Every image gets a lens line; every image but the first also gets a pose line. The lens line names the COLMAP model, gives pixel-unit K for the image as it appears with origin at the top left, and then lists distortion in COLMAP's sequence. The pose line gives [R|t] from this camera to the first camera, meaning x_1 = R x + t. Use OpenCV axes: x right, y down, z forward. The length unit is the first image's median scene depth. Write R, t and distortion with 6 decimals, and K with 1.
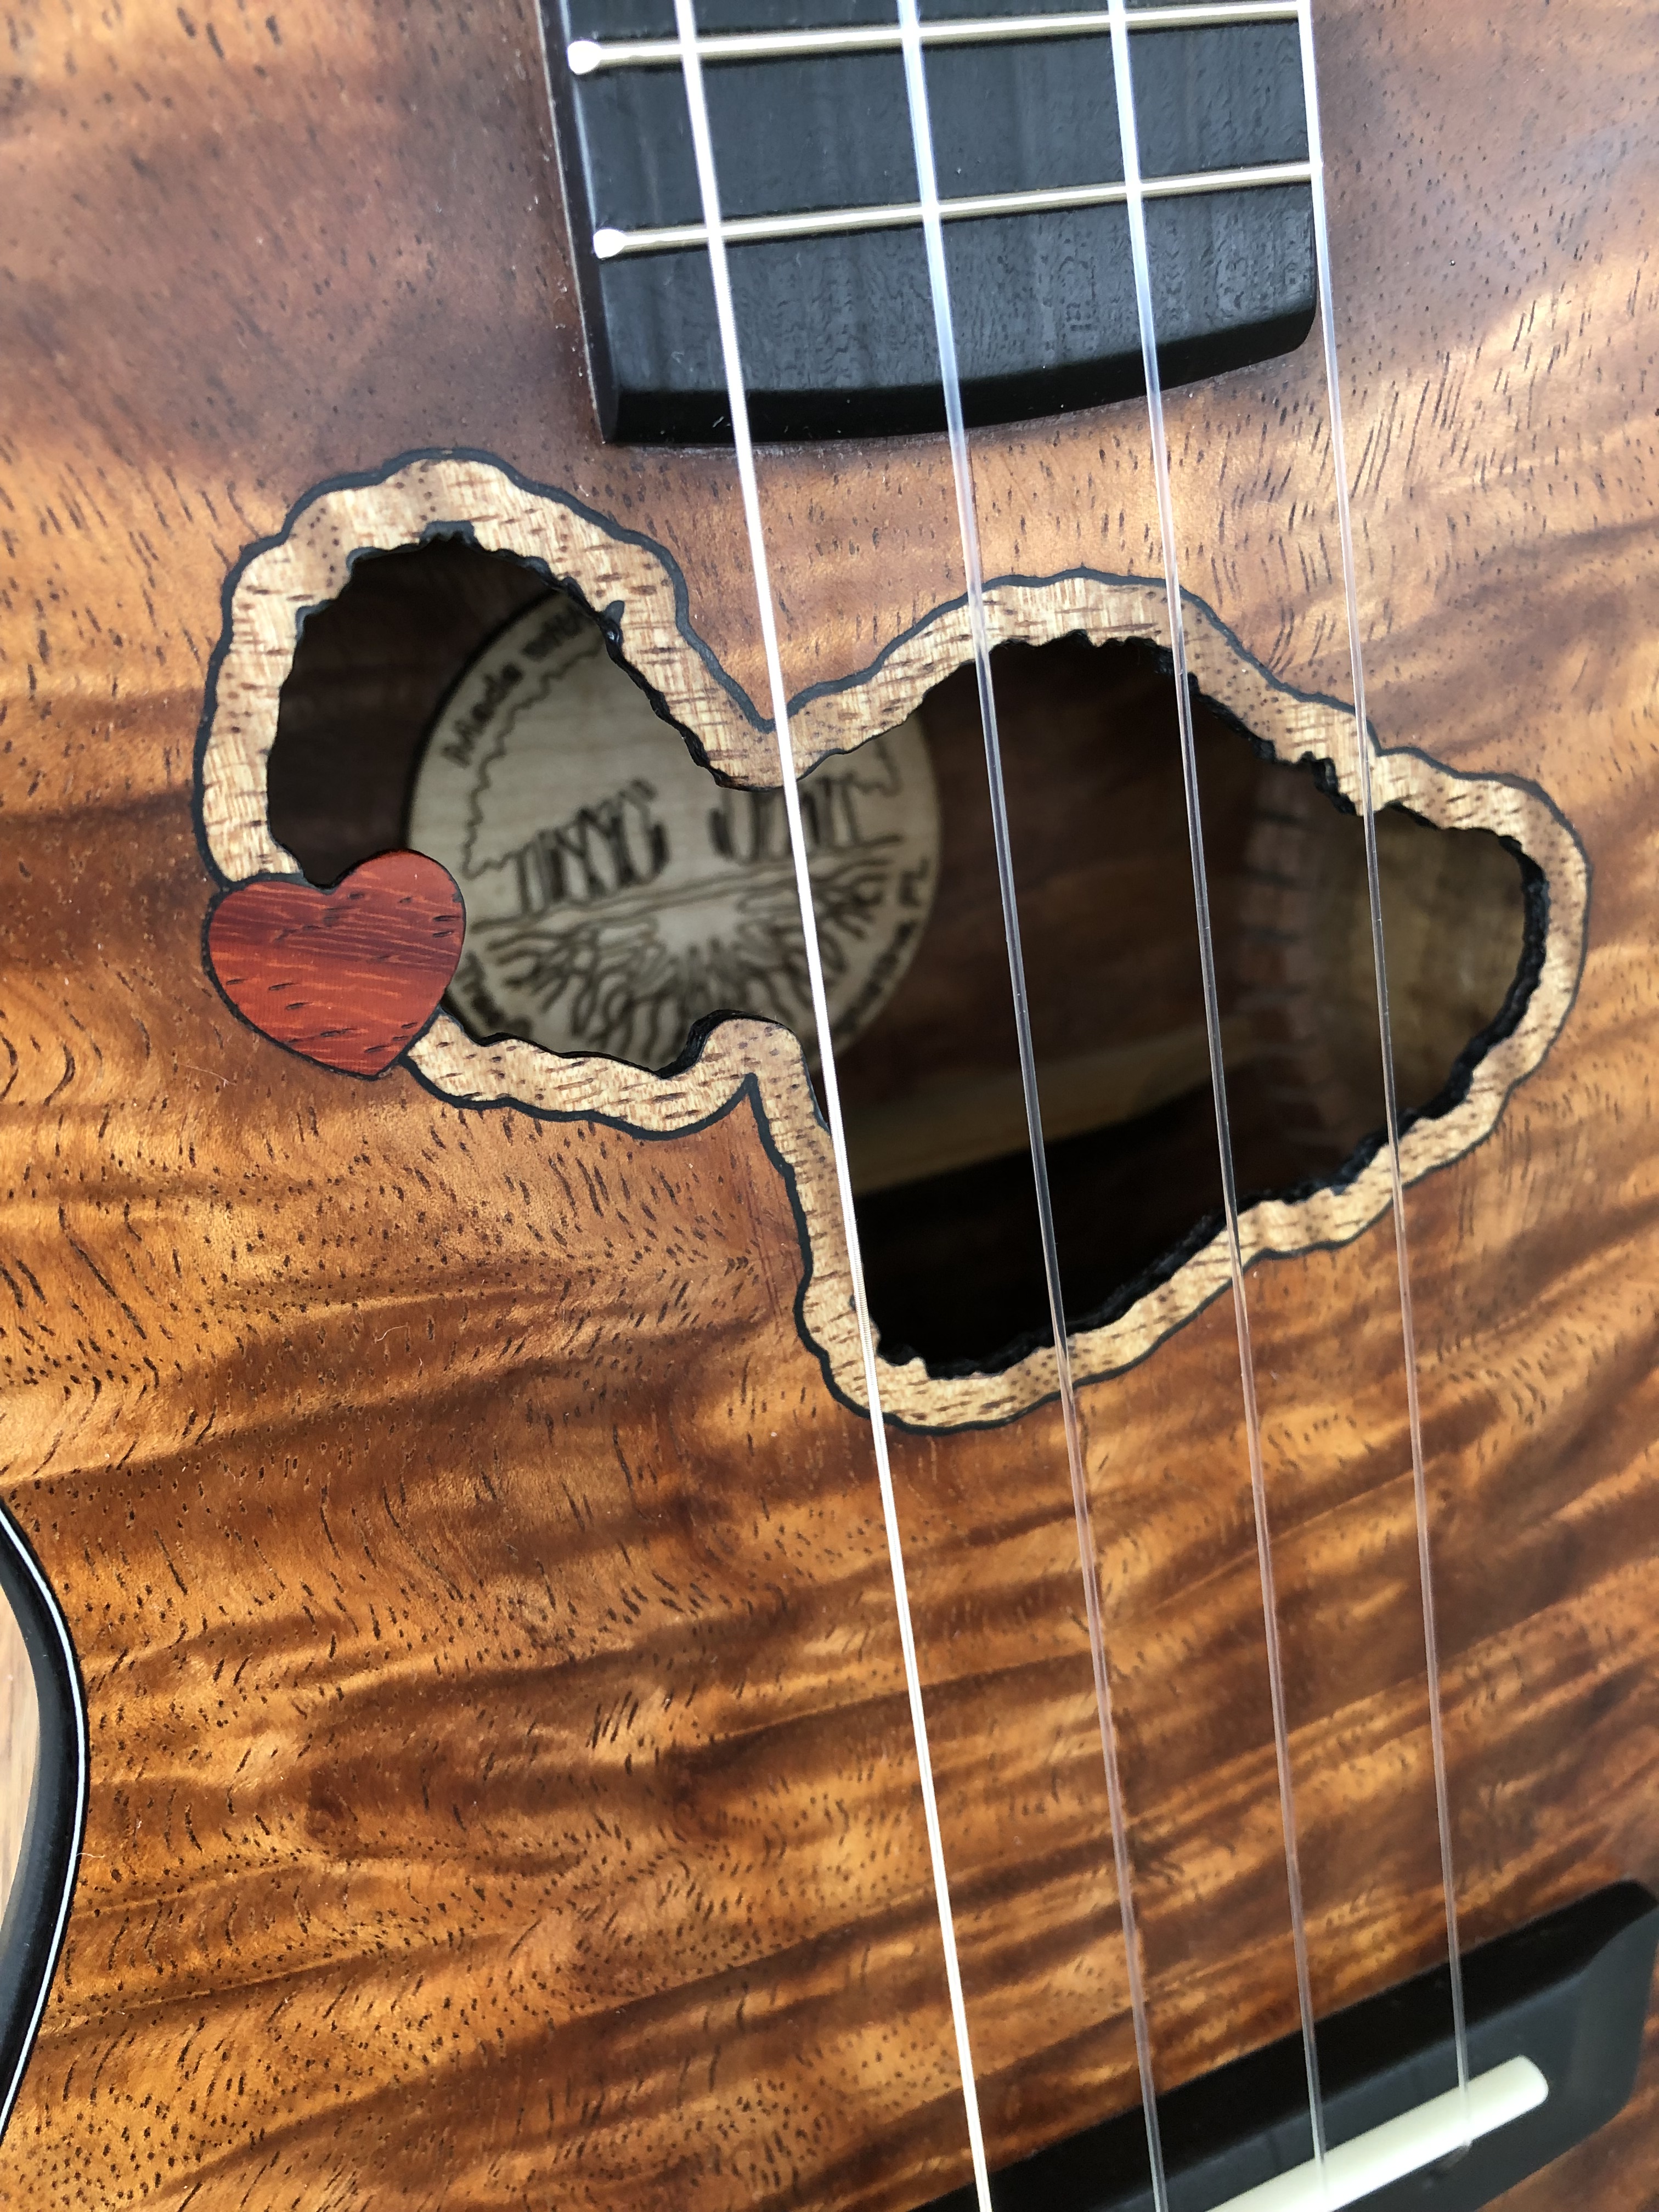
lens RADIAL K [[1872.4, 0, 827.0], [0, 1872.4, 1054.9], [0, 0, 1]] dist [-0.012213, -0.011425]
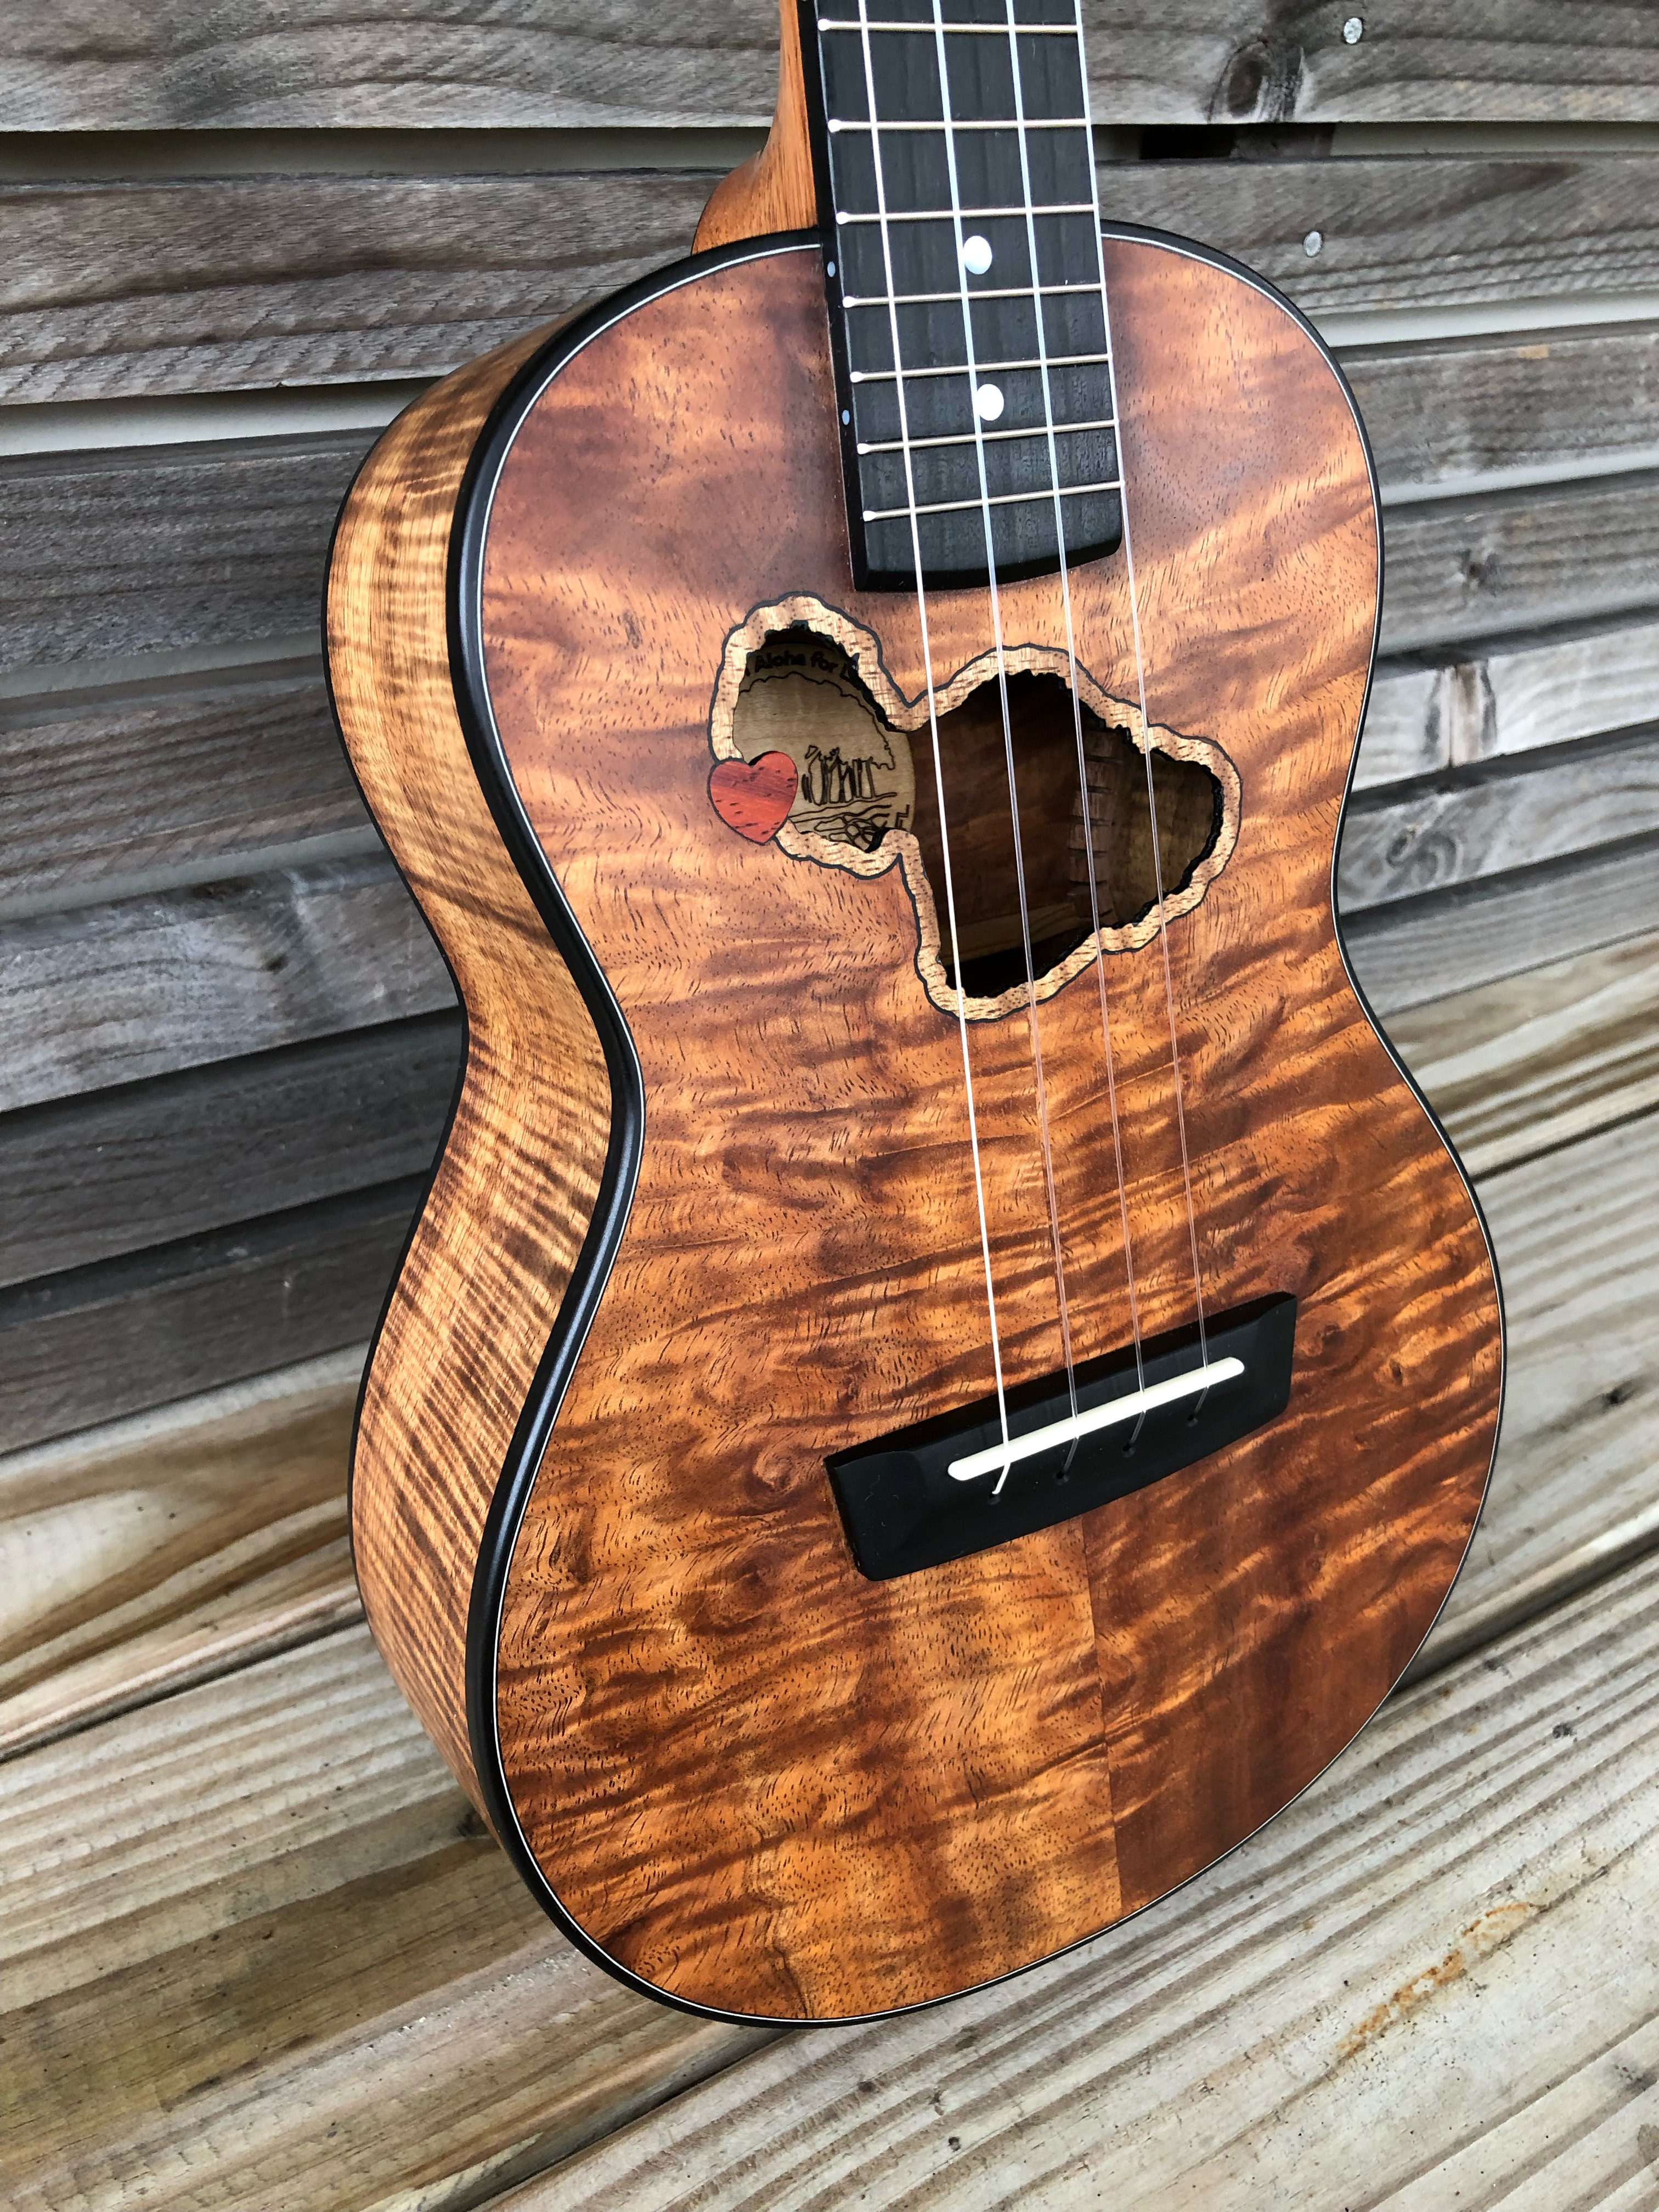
lens RADIAL K [[1856.9, 0, 829.5], [0, 1856.9, 1106.0], [0, 0, 1]] dist [0.020434, -0.007279]
pose [[0.990375, -0.022202, 0.136616, -0.433706], [0.025484, 0.999426, -0.022320, 0.361303], [-0.136042, 0.025587, 0.990373, -1.248466]]
